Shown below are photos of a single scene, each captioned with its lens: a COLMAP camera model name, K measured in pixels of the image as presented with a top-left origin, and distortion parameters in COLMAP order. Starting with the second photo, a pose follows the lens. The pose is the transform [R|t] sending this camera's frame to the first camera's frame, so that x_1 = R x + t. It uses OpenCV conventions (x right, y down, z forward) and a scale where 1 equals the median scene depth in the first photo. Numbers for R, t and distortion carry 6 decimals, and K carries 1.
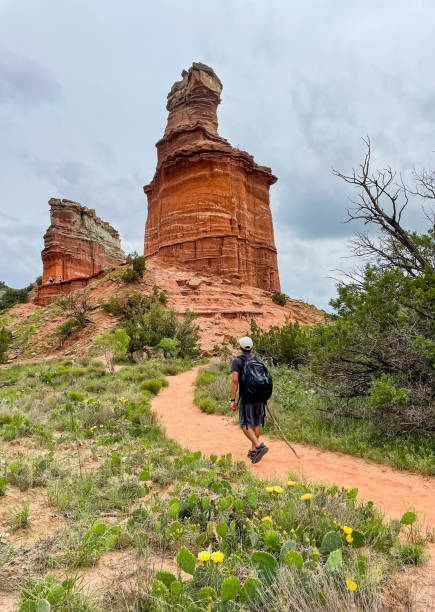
lens RADIAL K [[474.6, 0, 240.9], [0, 474.6, 317.0], [0, 0, 1]] dist [-0.039526, 0.016370]
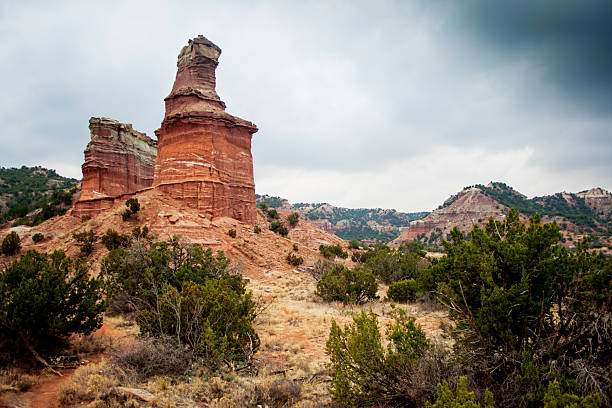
lens RADIAL K [[524.7, 0, 308.5], [0, 524.7, 208.8], [0, 0, 1]] dist [-0.133436, 0.062354]
pose [[0.999619, 0.027440, -0.002923, 0.257932], [-0.027452, 0.999614, -0.004309, -0.089880], [0.002804, 0.004387, 0.999986, -0.454547]]
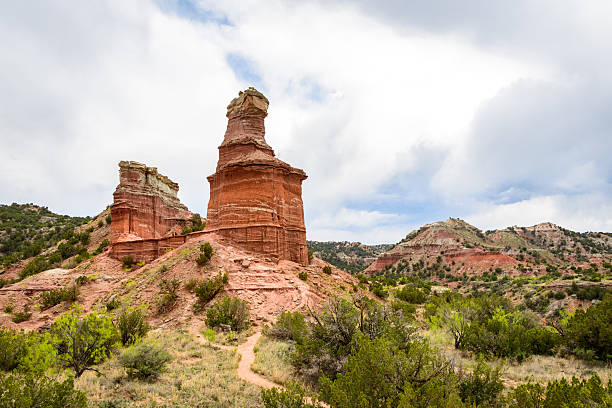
lens RADIAL K [[467.1, 0, 305.7], [0, 467.1, 208.6], [0, 0, 1]] dist [0.038308, -0.019073]
pose [[0.998602, 0.025713, 0.046177, 0.013049], [-0.022139, 0.996838, -0.076317, -0.113038], [-0.047994, 0.075188, 0.996014, -0.380458]]
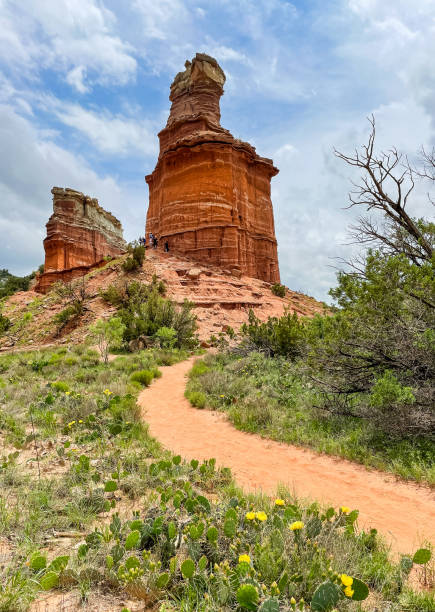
lens RADIAL K [[474.6, 0, 230.5], [0, 474.6, 298.7], [0, 0, 1]] dist [-0.039526, 0.016370]
pose [[0.999613, 0.015903, -0.022817, 0.001867], [-0.016361, 0.999666, -0.020021, 0.000406], [0.022491, 0.020386, 0.999539, 0.008317]]
